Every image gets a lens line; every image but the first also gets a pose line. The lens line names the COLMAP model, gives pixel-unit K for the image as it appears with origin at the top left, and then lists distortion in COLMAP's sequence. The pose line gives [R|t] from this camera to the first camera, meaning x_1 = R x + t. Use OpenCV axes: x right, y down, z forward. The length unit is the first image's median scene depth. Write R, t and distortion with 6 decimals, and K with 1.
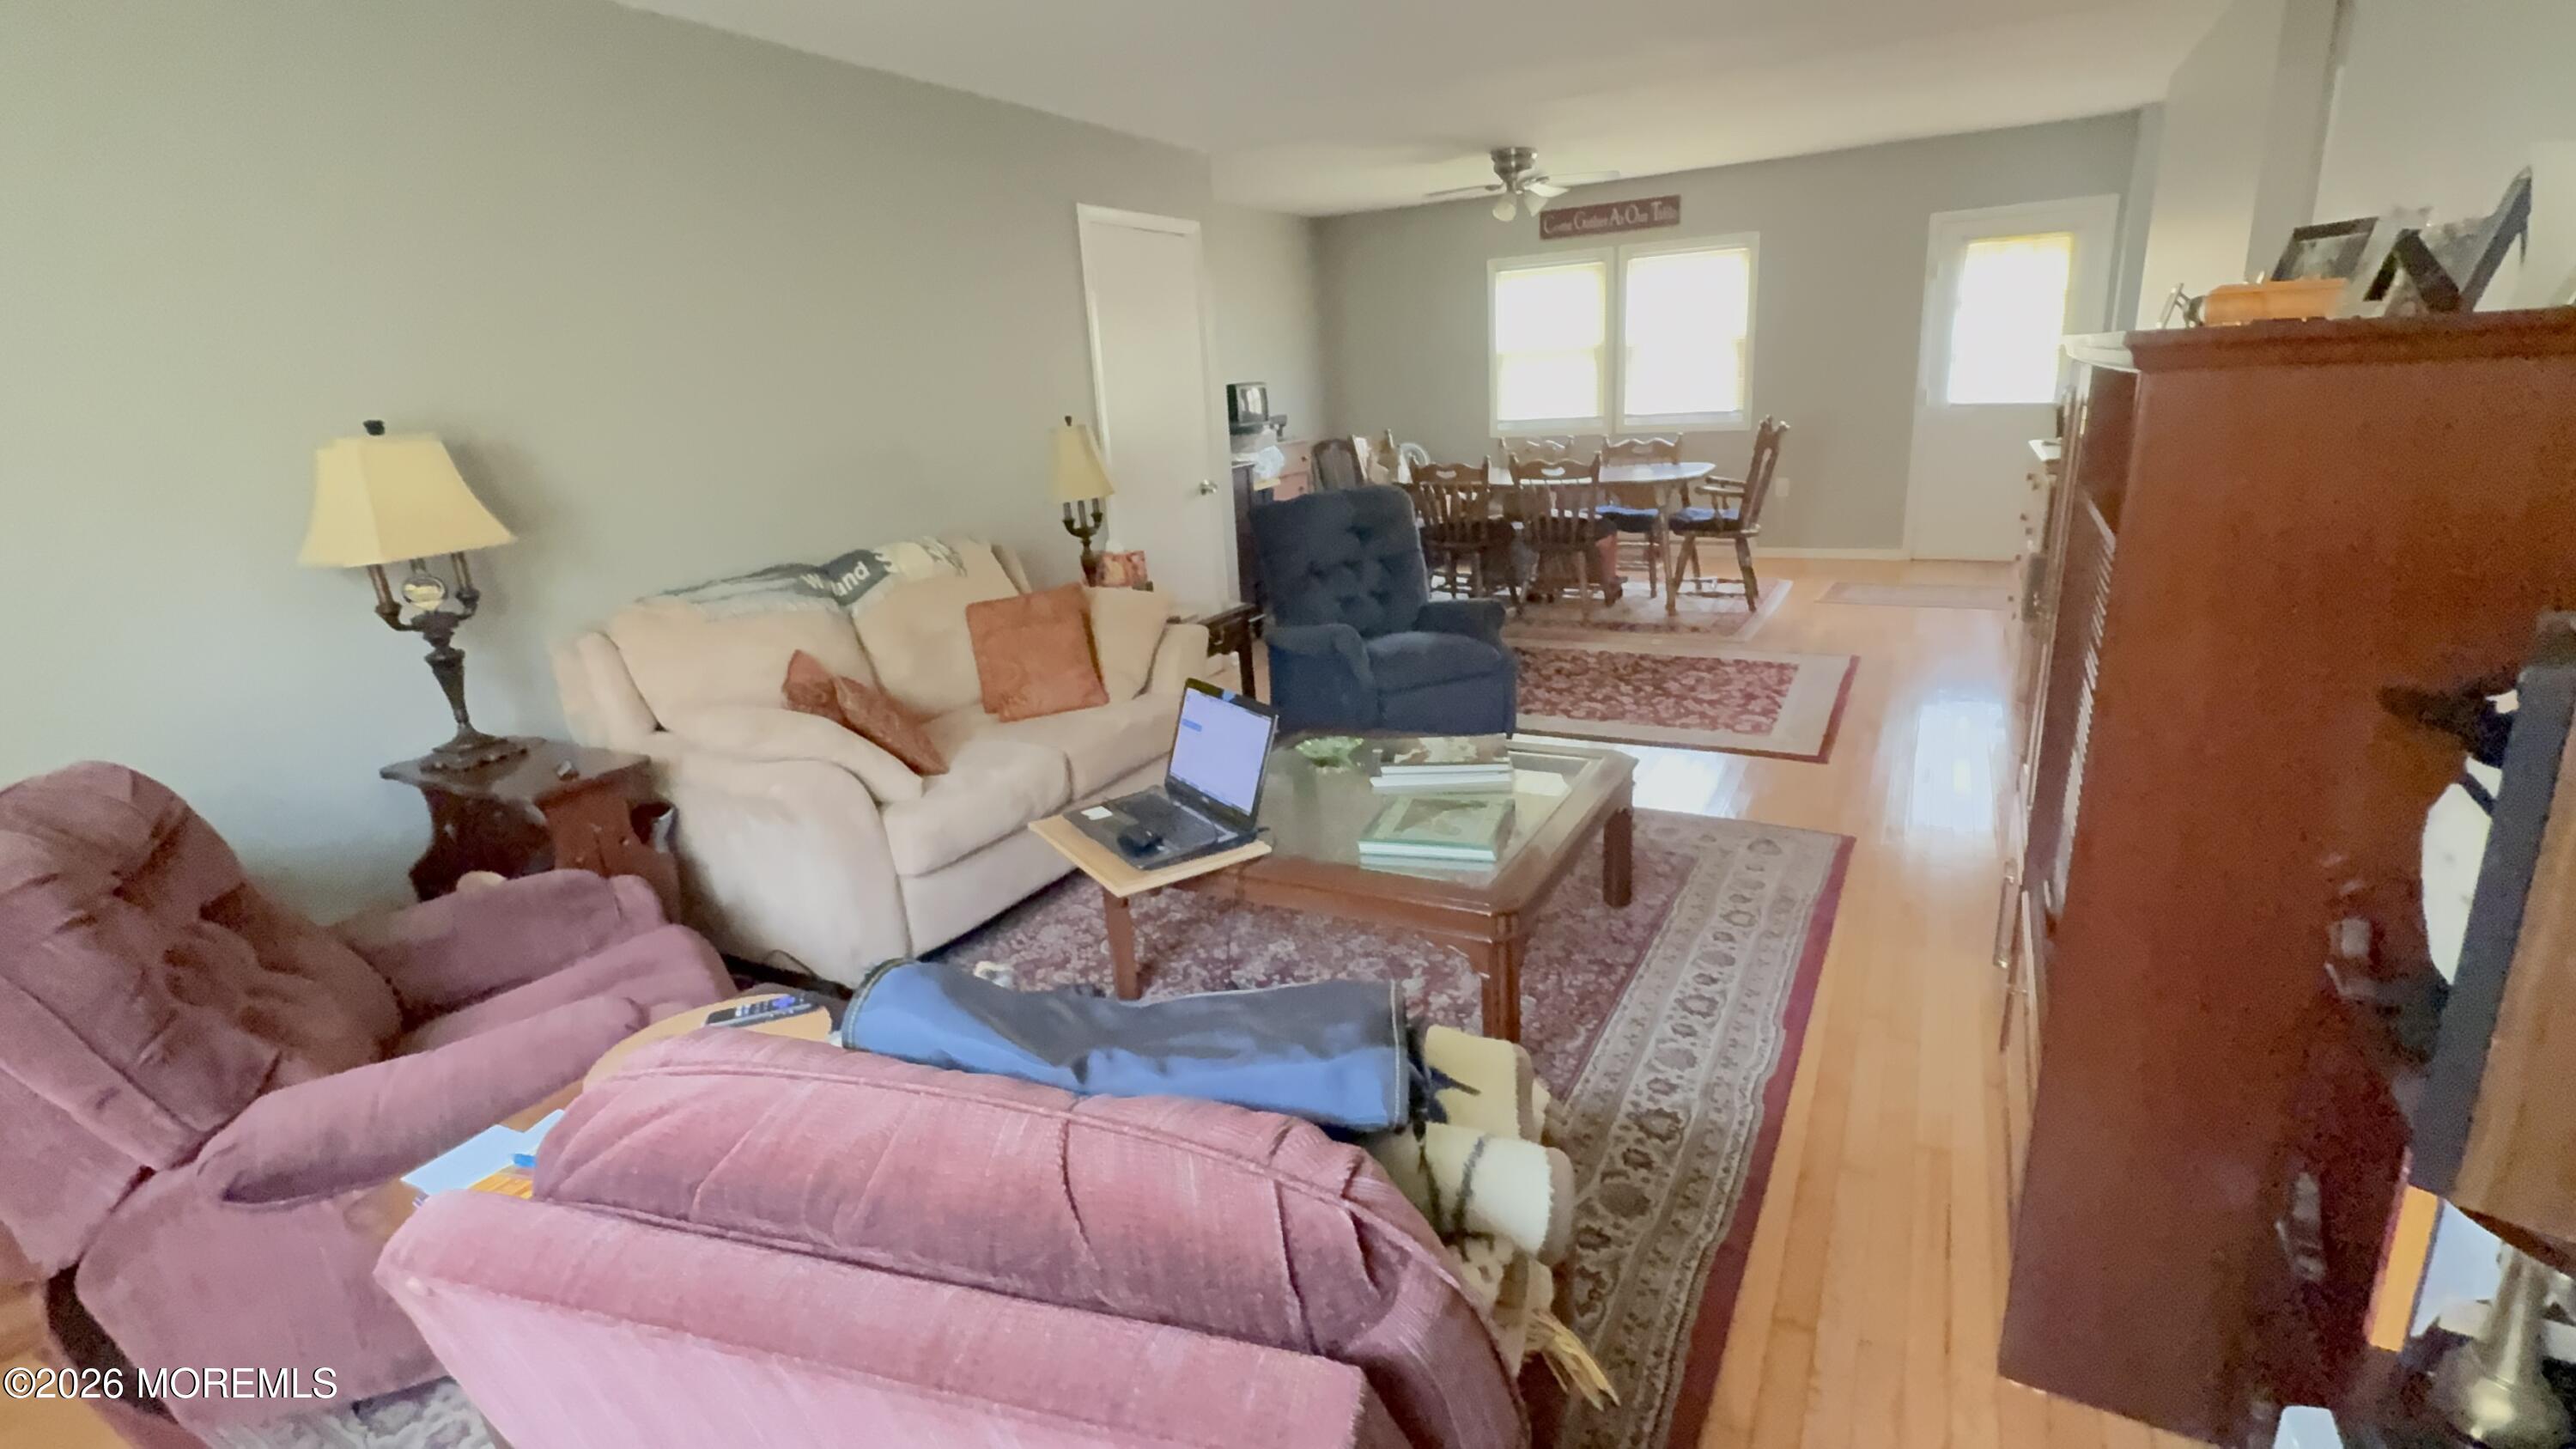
lens RADIAL K [[1177.8, 0, 1293.2], [0, 1177.8, 709.9], [0, 0, 1]] dist [0.000160, -0.000362]
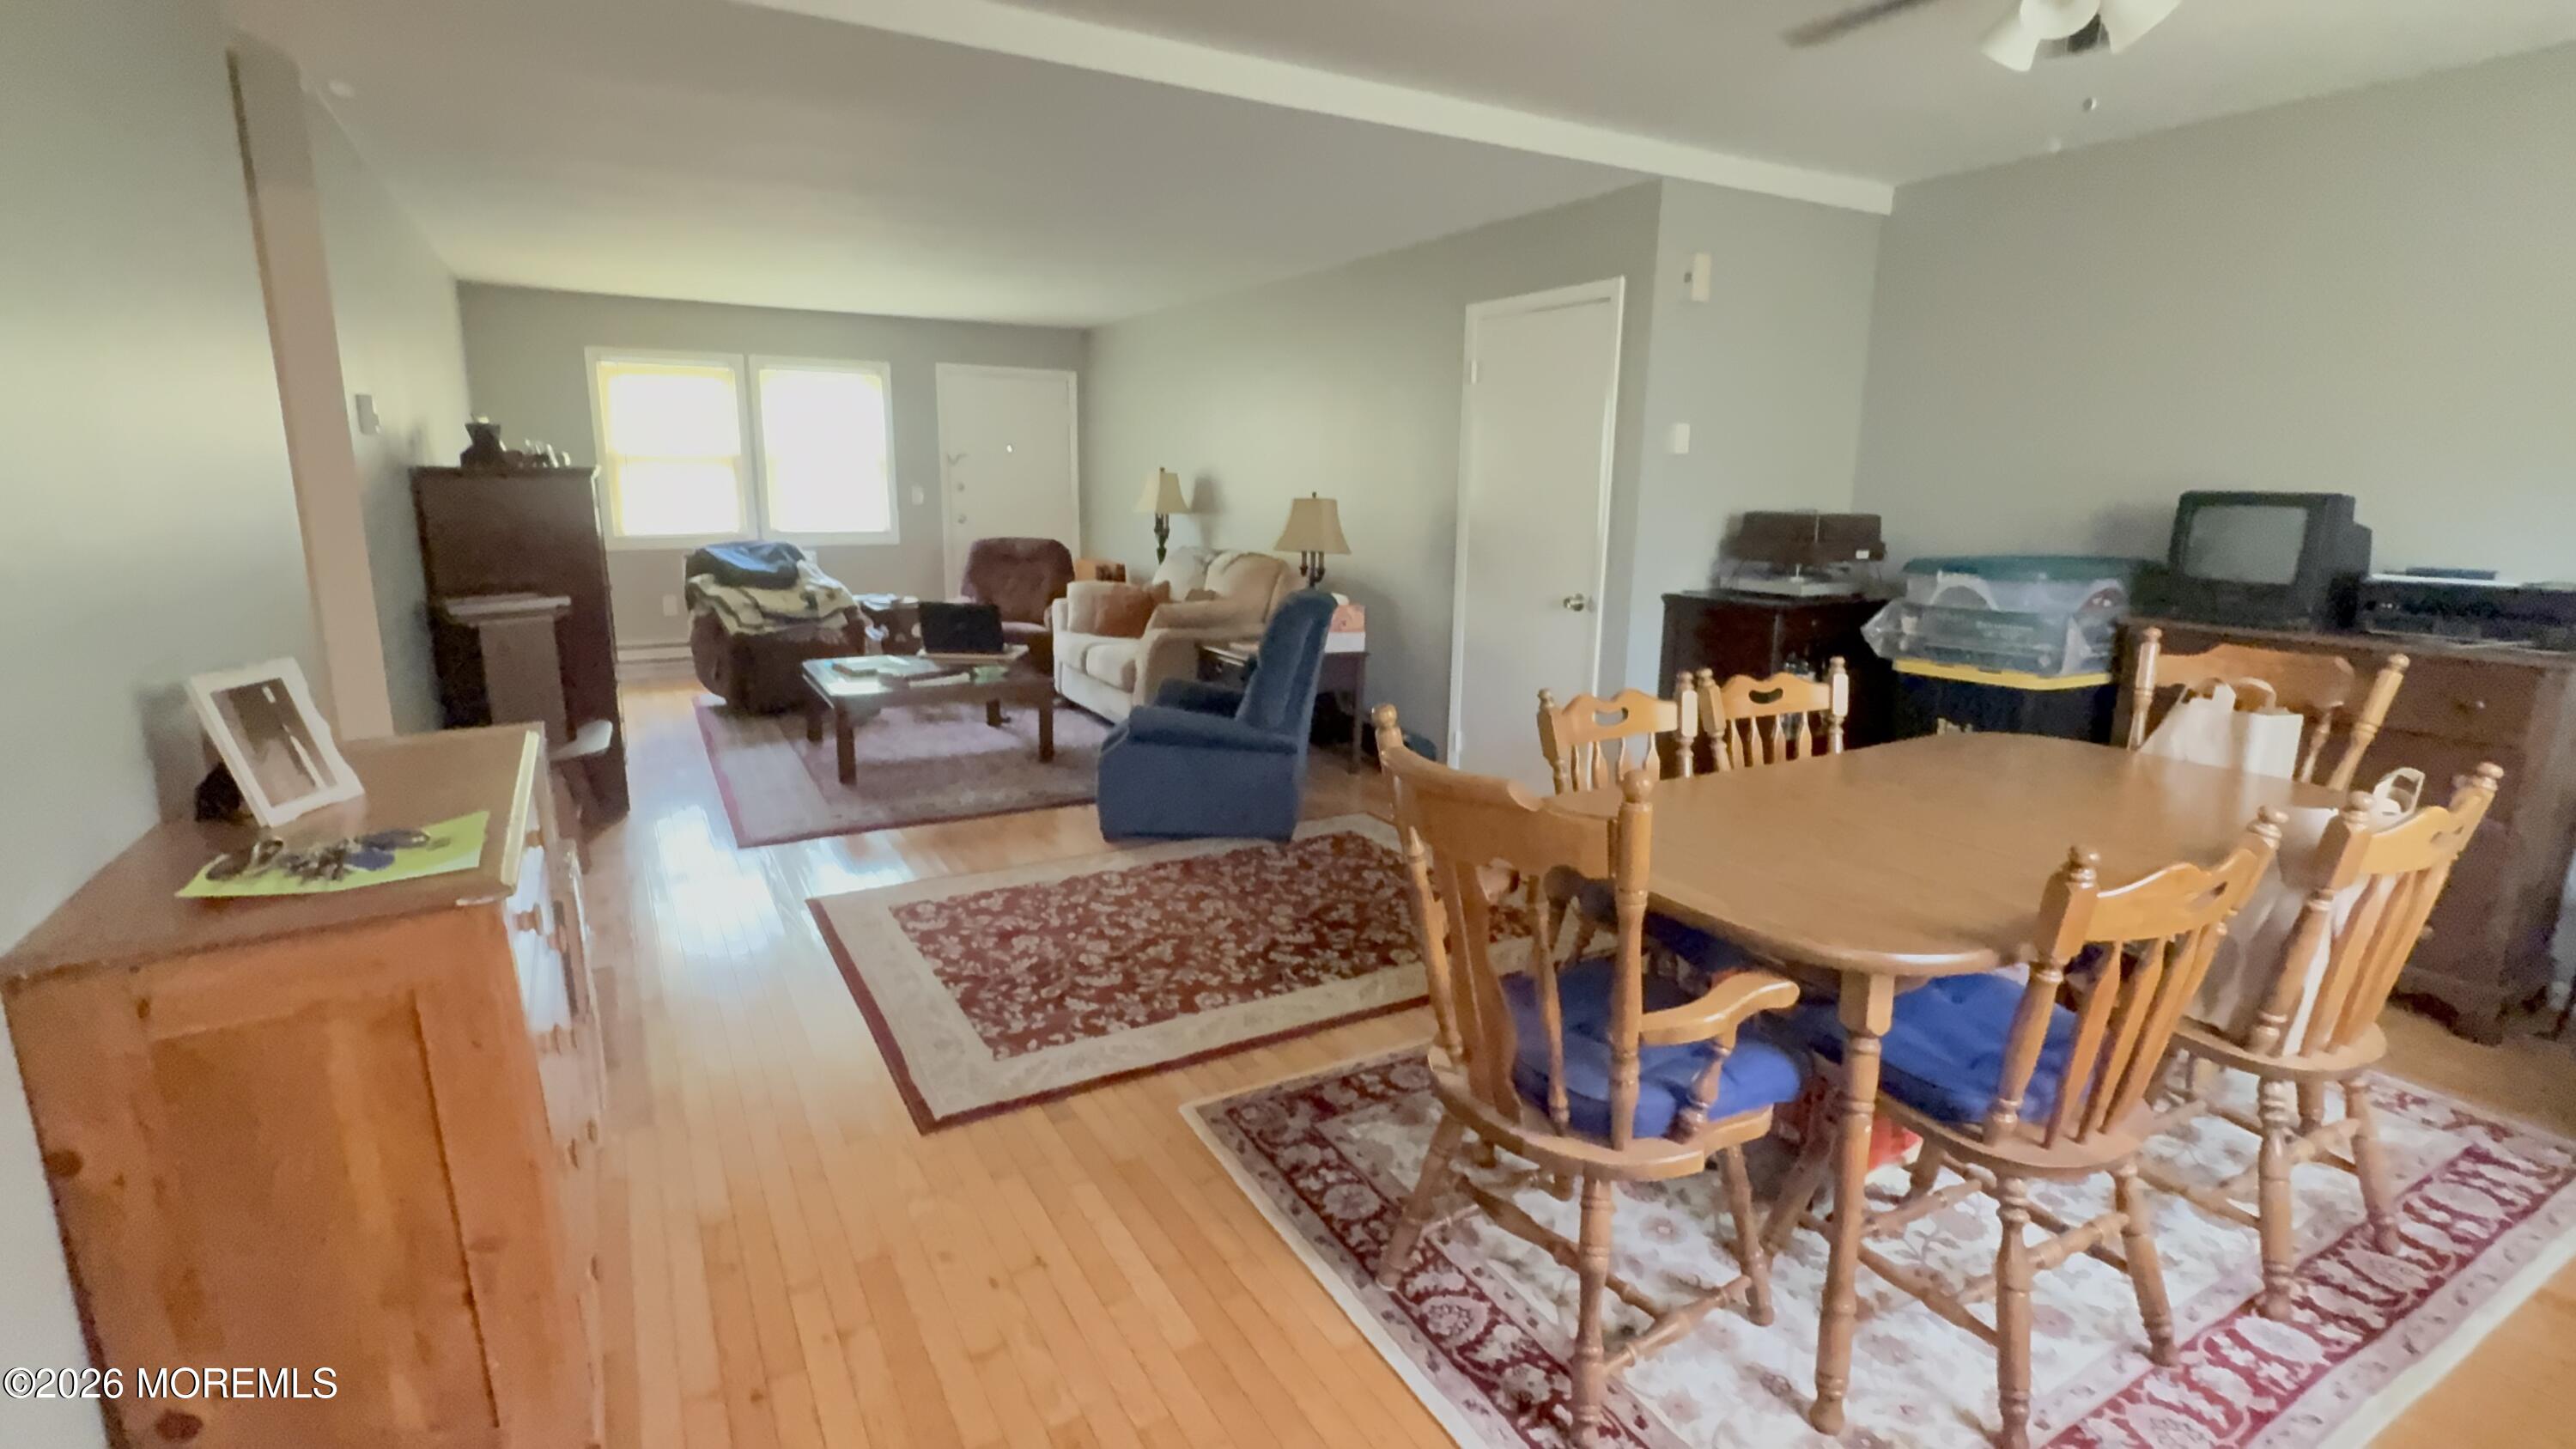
lens RADIAL K [[1177.8, 0, 1289.8], [0, 1177.8, 730.1], [0, 0, 1]] dist [0.000160, -0.000362]
pose [[-0.522710, 0.225176, -0.822235, 0.879424], [-0.224546, 0.894063, 0.387595, -0.465404], [0.822407, 0.387229, -0.416773, 1.469547]]
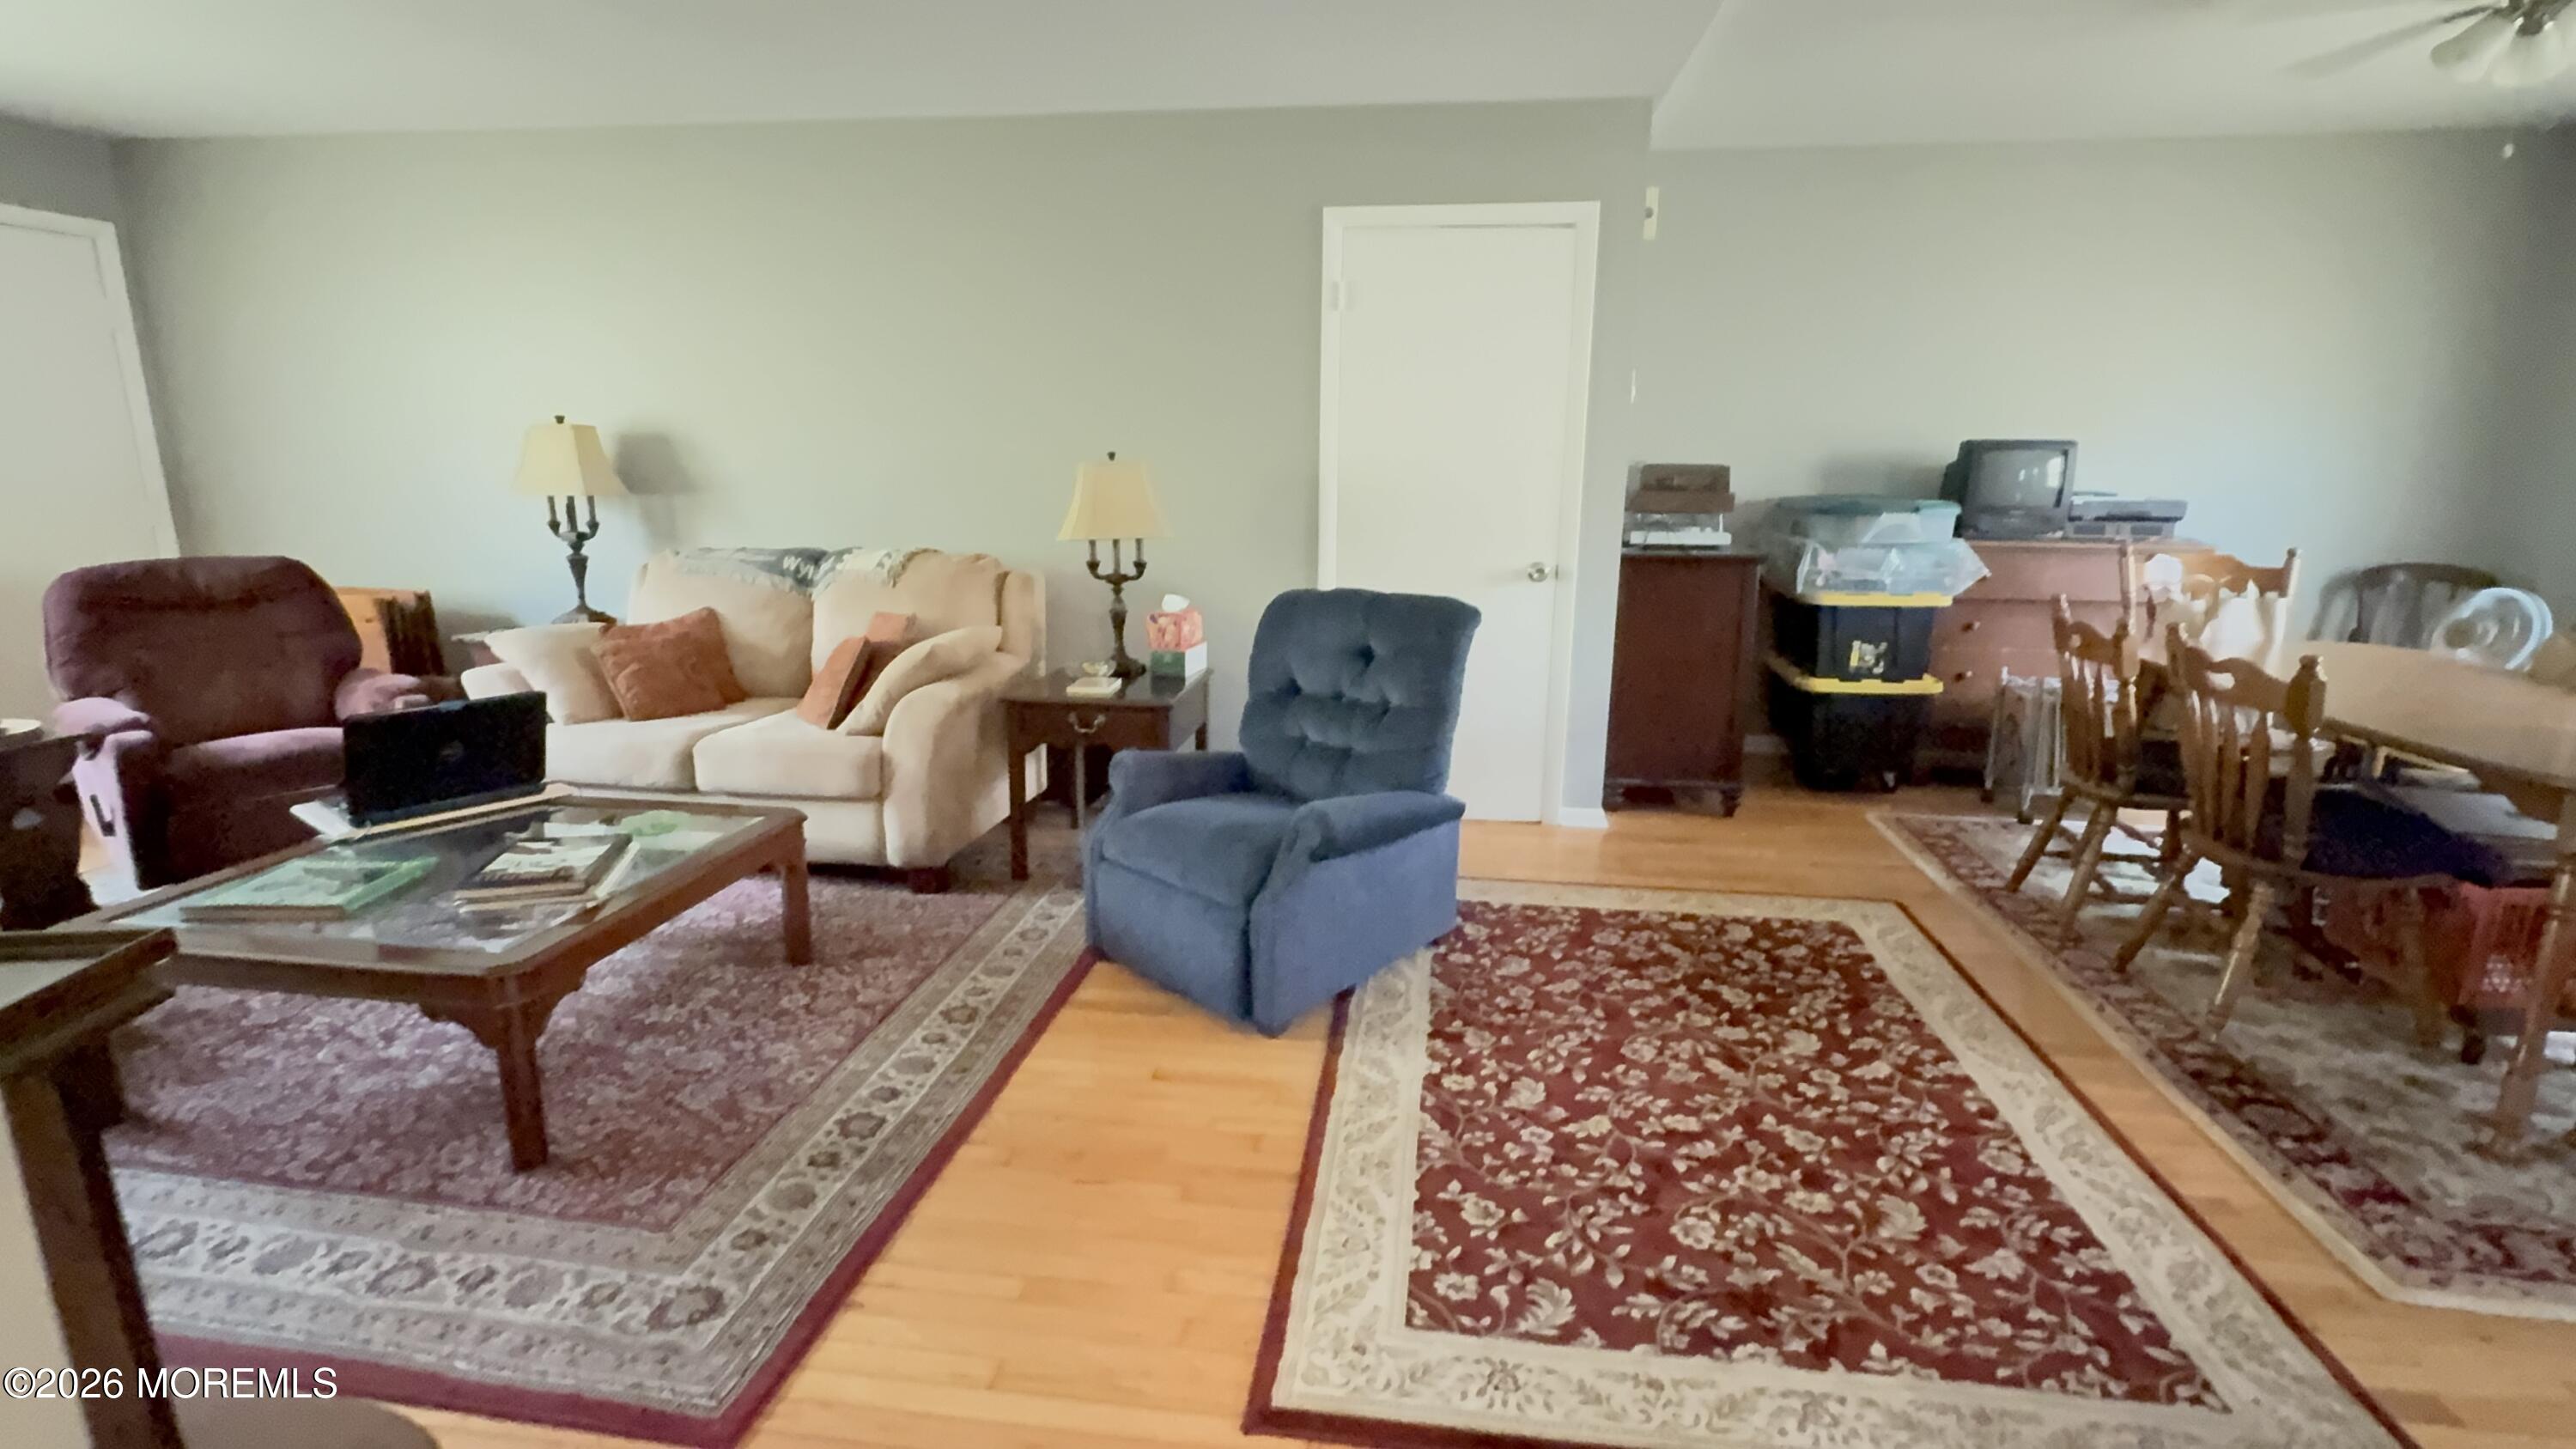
lens RADIAL K [[1177.8, 0, 1305.2], [0, 1177.8, 724.8], [0, 0, 1]] dist [0.000160, -0.000362]
pose [[0.348542, 0.265240, -0.898981, 0.666204], [-0.284815, 0.943742, 0.168022, -0.220685], [0.892972, 0.197480, 0.404478, 0.724565]]
